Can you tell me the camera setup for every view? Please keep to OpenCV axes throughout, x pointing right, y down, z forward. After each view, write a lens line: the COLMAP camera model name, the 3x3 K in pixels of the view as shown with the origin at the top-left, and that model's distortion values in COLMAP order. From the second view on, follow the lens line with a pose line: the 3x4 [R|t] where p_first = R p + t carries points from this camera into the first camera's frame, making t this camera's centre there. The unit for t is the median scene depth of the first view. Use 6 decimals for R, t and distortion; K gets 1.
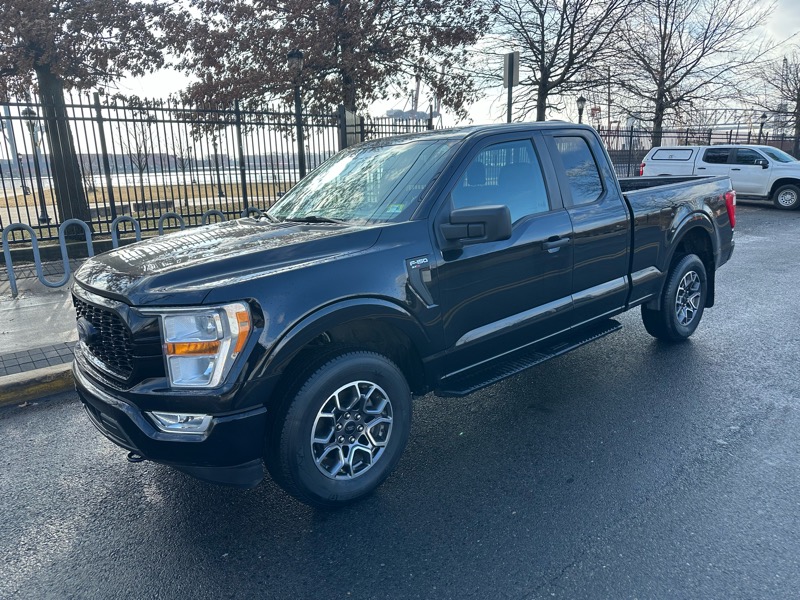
lens RADIAL K [[569.4, 0, 398.5], [0, 569.4, 295.3], [0, 0, 1]] dist [0.013646, -0.017270]
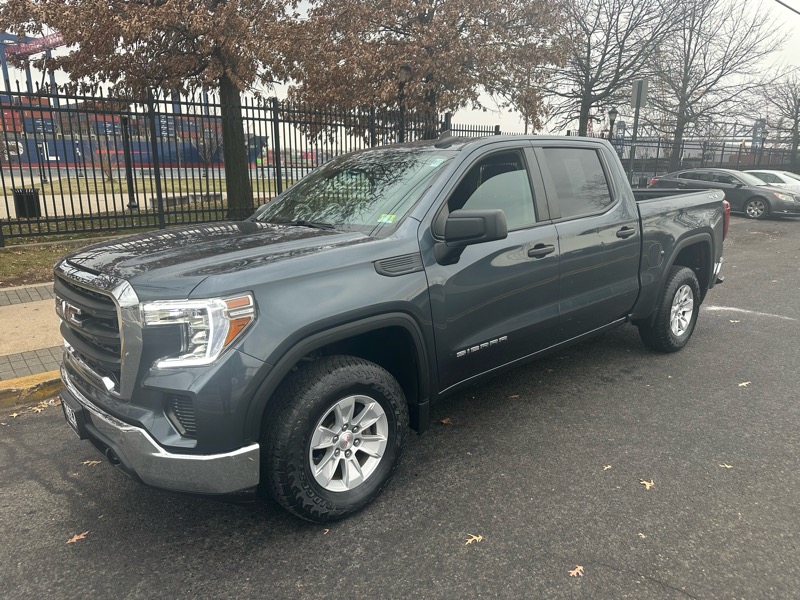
lens RADIAL K [[569.4, 0, 401.8], [0, 569.4, 302.6], [0, 0, 1]] dist [0.013646, -0.017270]
pose [[0.998870, 0.022389, 0.041932, -0.133157], [-0.022839, 0.999686, 0.010283, 0.022972], [-0.041689, -0.011229, 0.999068, -0.087630]]
